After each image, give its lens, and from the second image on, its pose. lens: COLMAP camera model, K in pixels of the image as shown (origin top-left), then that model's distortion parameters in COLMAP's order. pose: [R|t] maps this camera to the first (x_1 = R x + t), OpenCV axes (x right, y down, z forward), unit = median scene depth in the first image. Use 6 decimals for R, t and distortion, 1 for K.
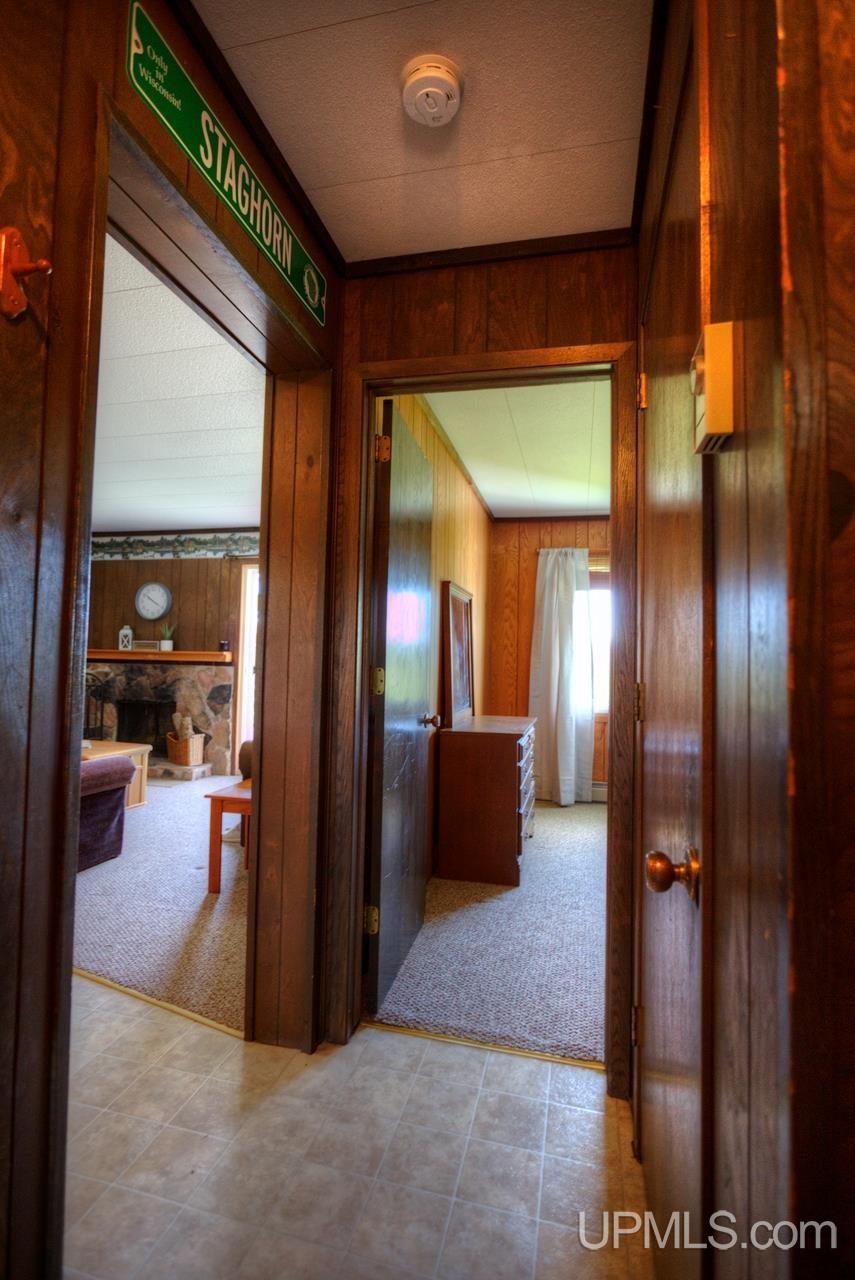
lens RADIAL K [[633.1, 0, 433.5], [0, 633.1, 626.6], [0, 0, 1]] dist [-0.020082, 0.004254]
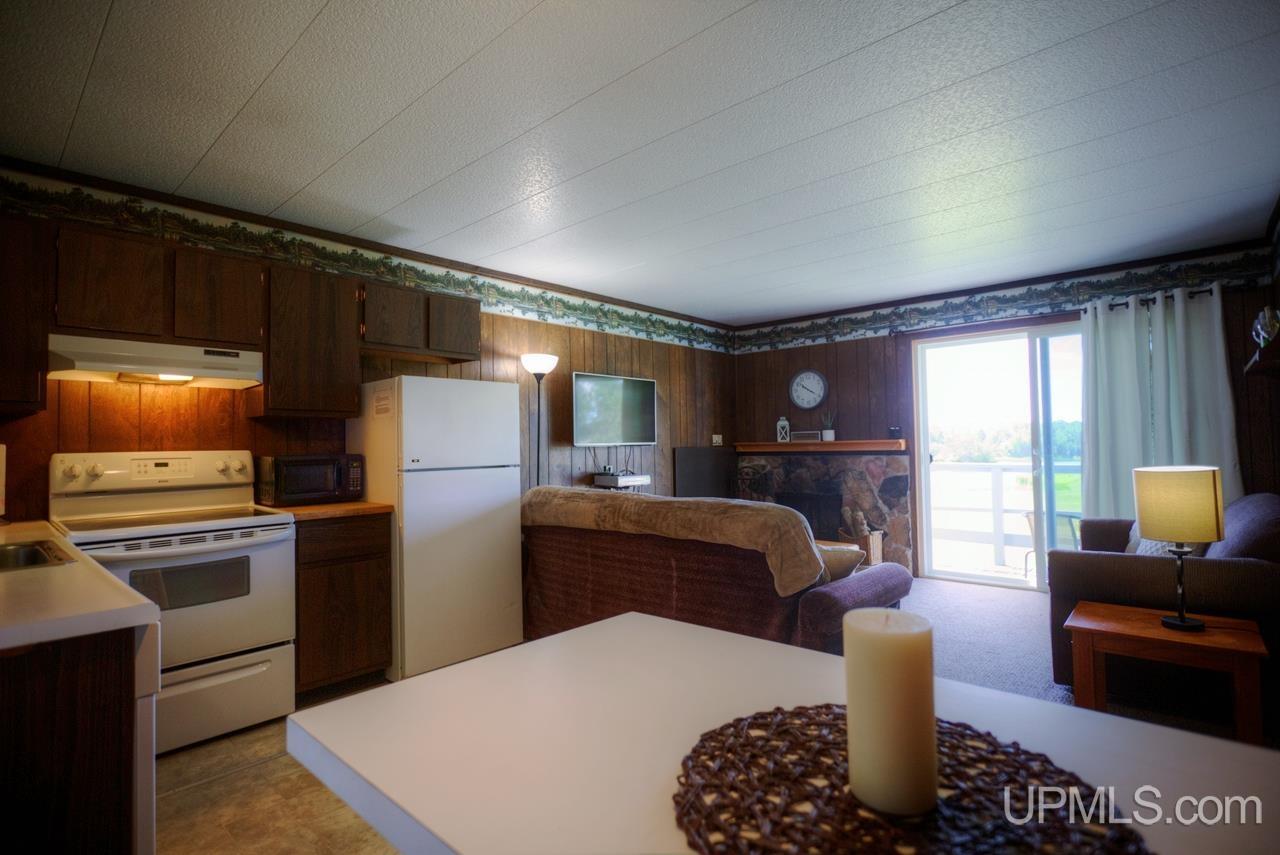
lens RADIAL K [[633.1, 0, 651.9], [0, 633.1, 422.1], [0, 0, 1]] dist [-0.020082, 0.004254]
pose [[0.882527, -0.054873, -0.467049, -0.212407], [0.059421, 0.998221, -0.004998, -0.000641], [0.466492, -0.023342, 0.884217, 0.042324]]
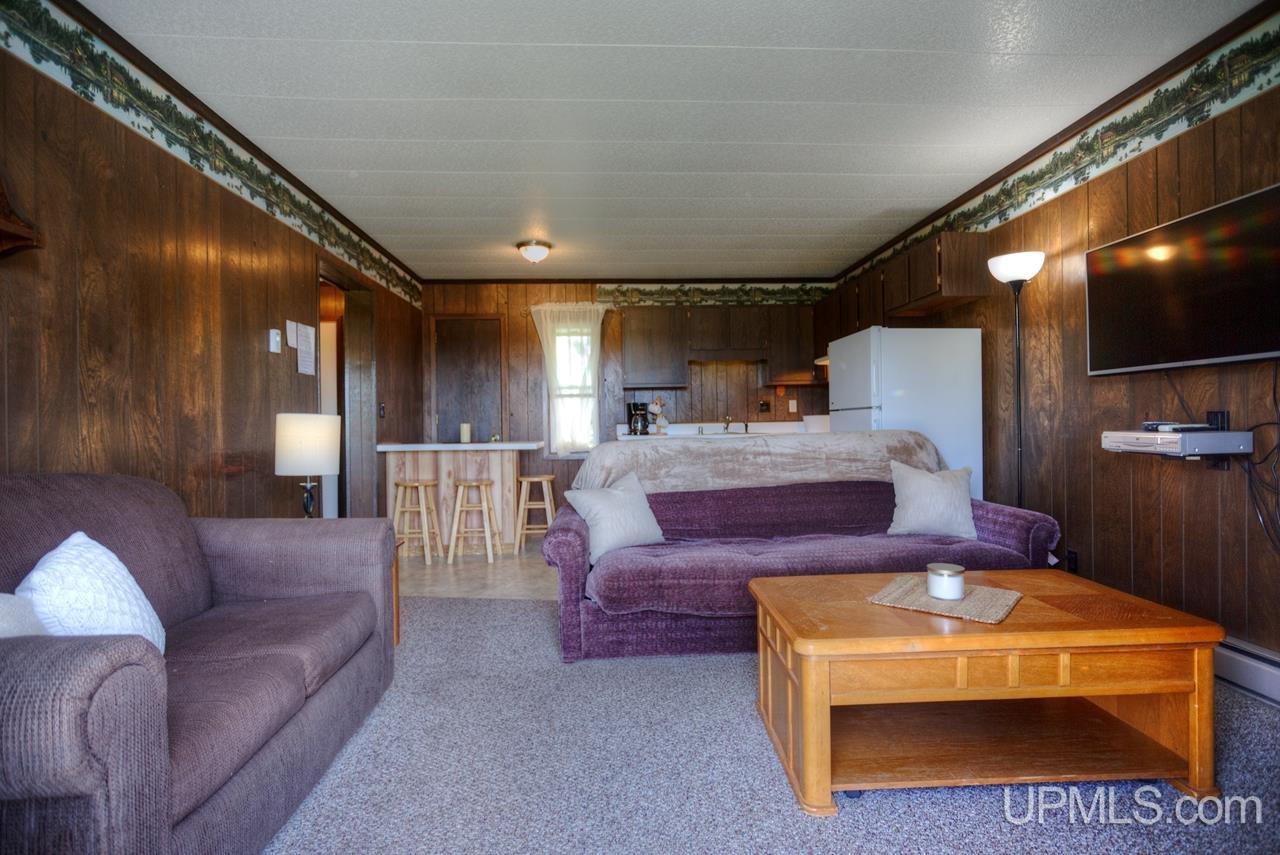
lens RADIAL K [[633.1, 0, 641.2], [0, 633.1, 427.6], [0, 0, 1]] dist [-0.020082, 0.004254]
pose [[-0.958586, 0.011737, -0.284562, -0.212262], [0.025370, 0.998697, -0.044270, 0.066755], [0.283672, -0.049656, -0.957635, 1.007946]]
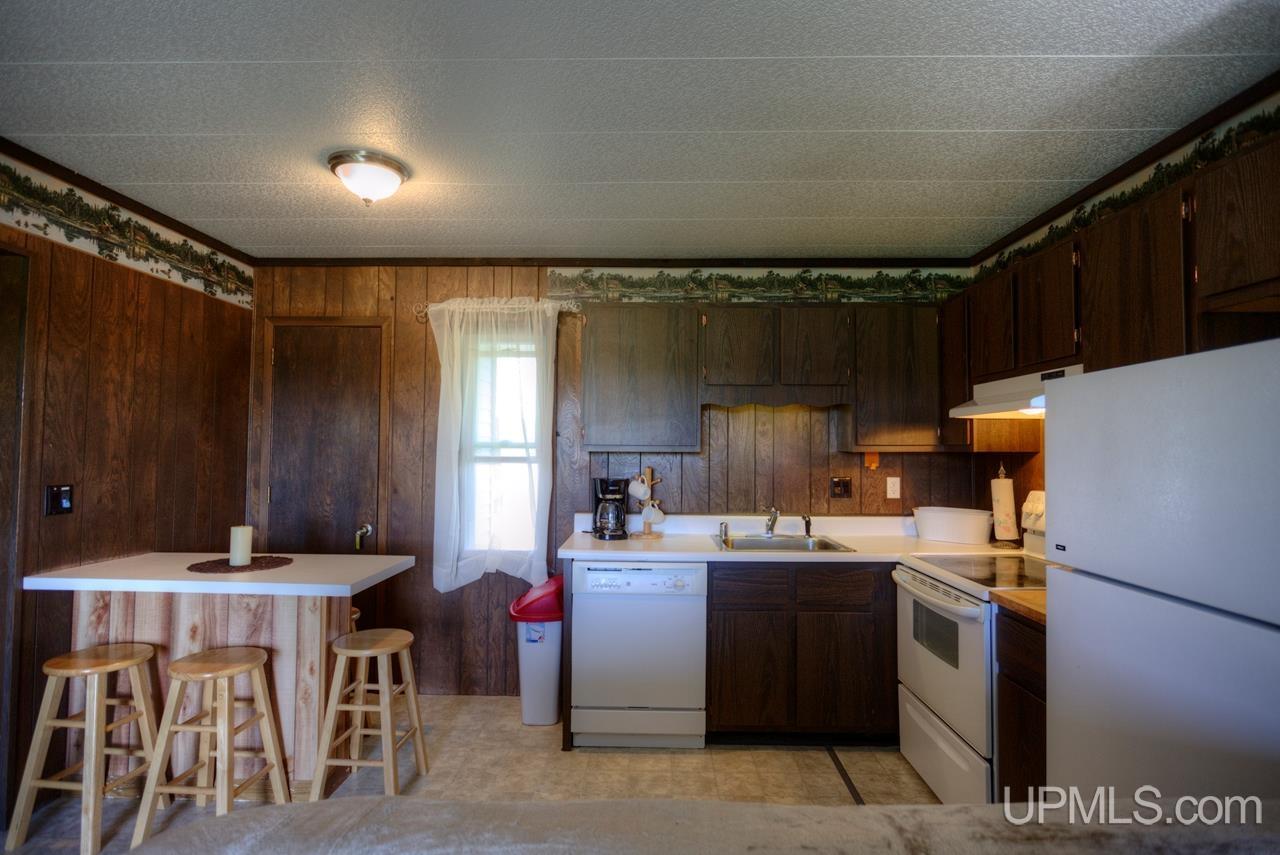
lens RADIAL K [[633.1, 0, 643.8], [0, 633.1, 426.2], [0, 0, 1]] dist [-0.020082, 0.004254]
pose [[-0.976907, -0.020268, -0.212700, -0.398087], [-0.001936, 0.996289, -0.086045, -0.012273], [0.213655, -0.083646, -0.973322, 0.609110]]
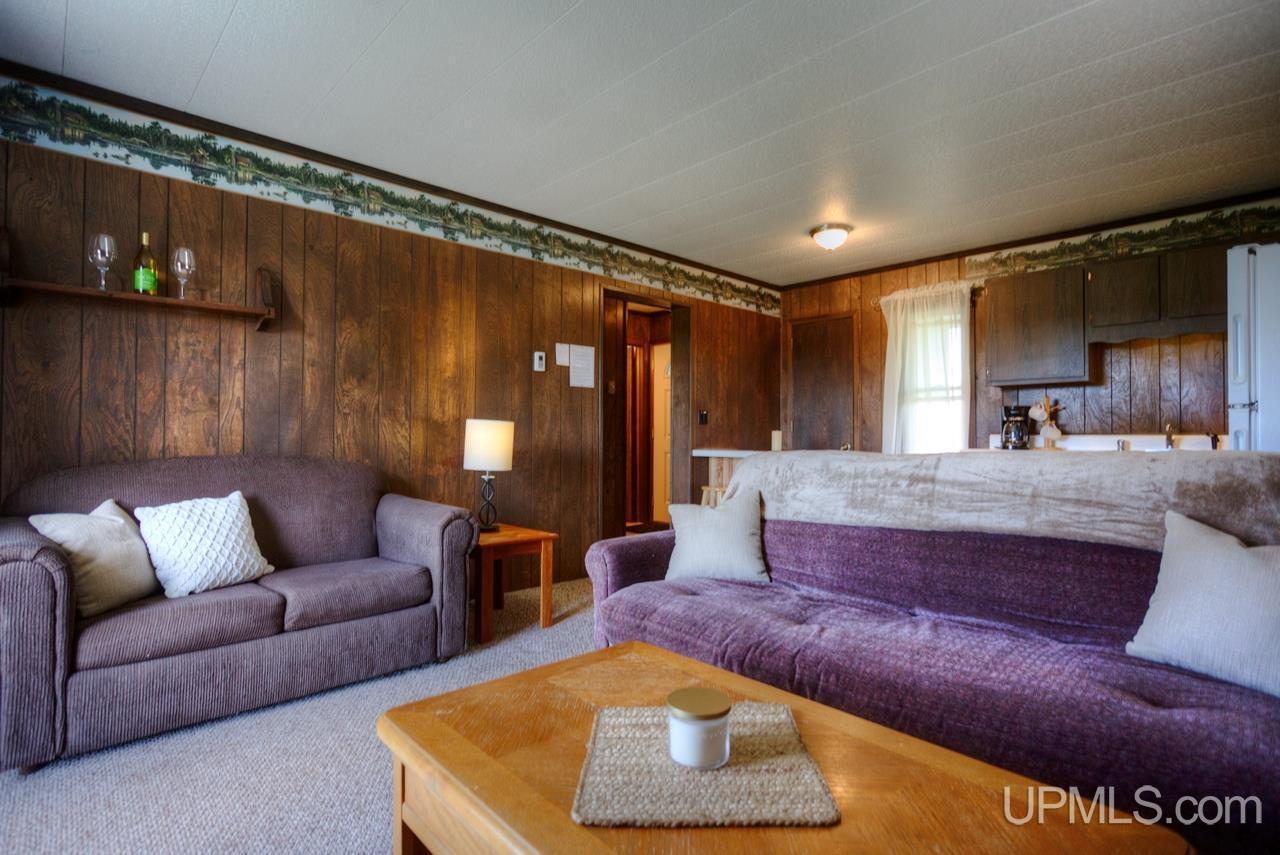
lens RADIAL K [[628.9, 0, 644.5], [0, 628.9, 426.7], [0, 0, 1]] dist [-0.010047, 0.000706]
pose [[-0.841819, 0.001282, 0.539759, -0.516895], [-0.034048, 0.997880, -0.055472, 0.063133], [-0.538686, -0.065075, -0.839990, 0.903536]]
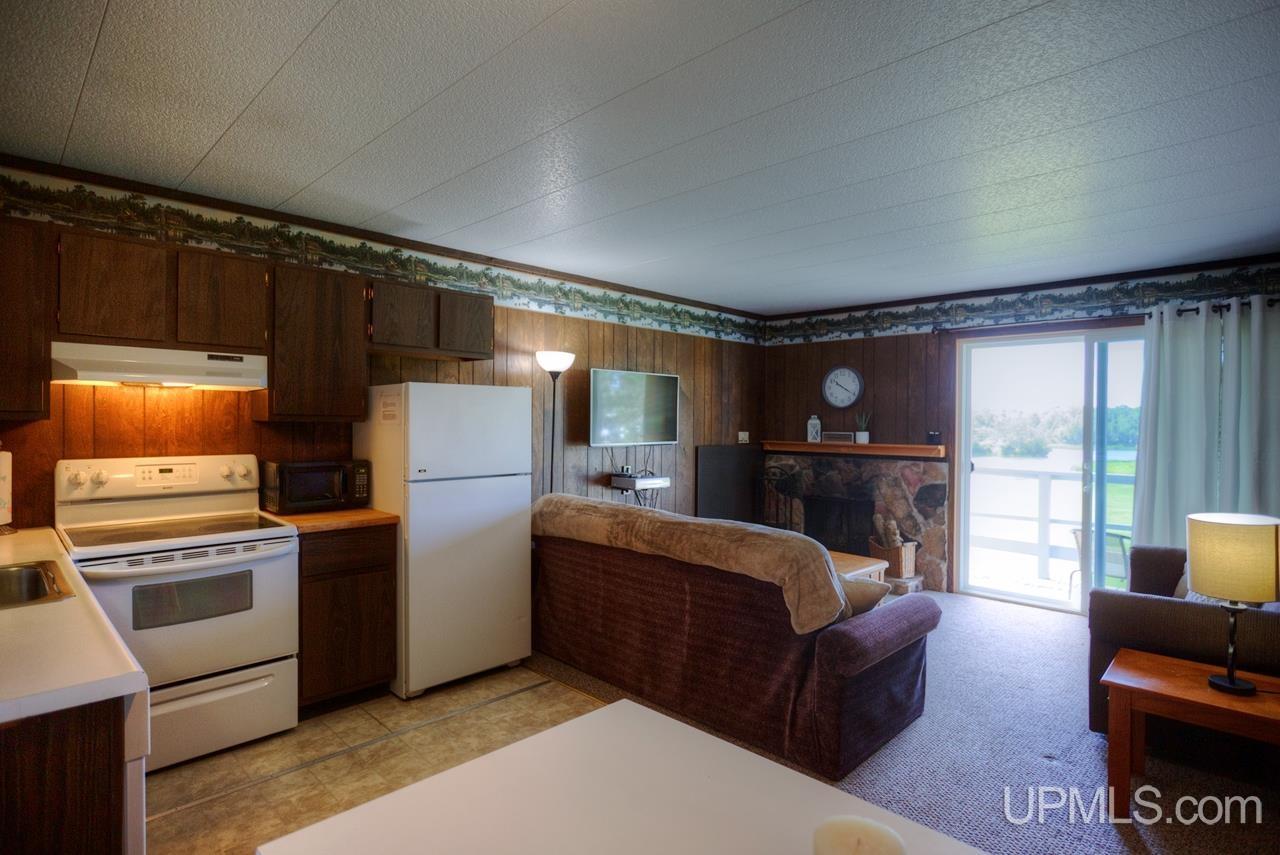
lens RADIAL K [[667.0, 0, 651.2], [0, 667.0, 422.3], [0, 0, 1]] dist [-0.020118, 0.003953]
pose [[0.862181, -0.012933, -0.506436, -0.204482], [0.034702, 0.998834, 0.033571, -0.032365], [0.505411, -0.046519, 0.861624, 0.049033]]
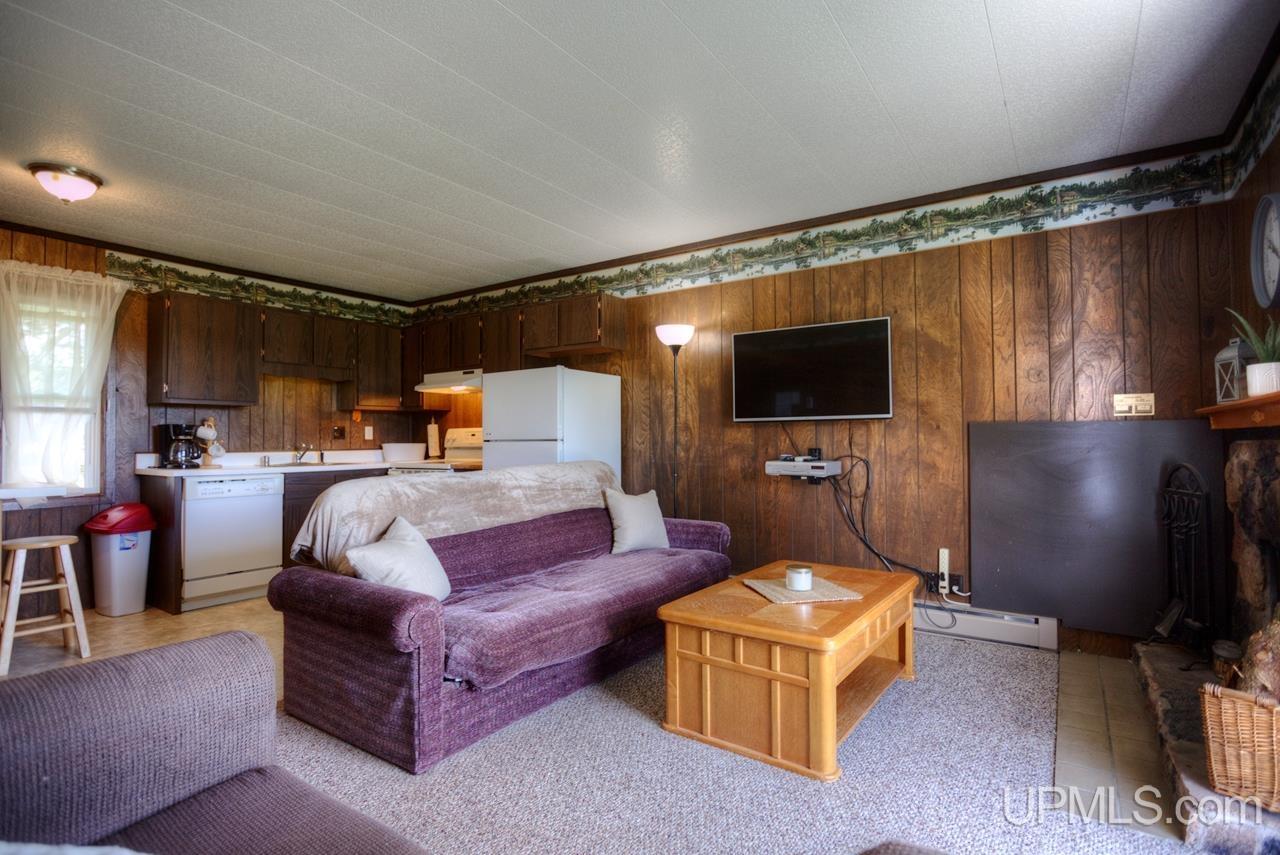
lens RADIAL K [[633.1, 0, 637.4], [0, 633.1, 425.0], [0, 0, 1]] dist [-0.020082, 0.004254]
pose [[-0.366719, -0.025749, -0.929975, -0.017398], [0.052609, 0.997443, -0.048362, 0.047183], [0.928843, -0.066661, -0.364427, 0.812155]]
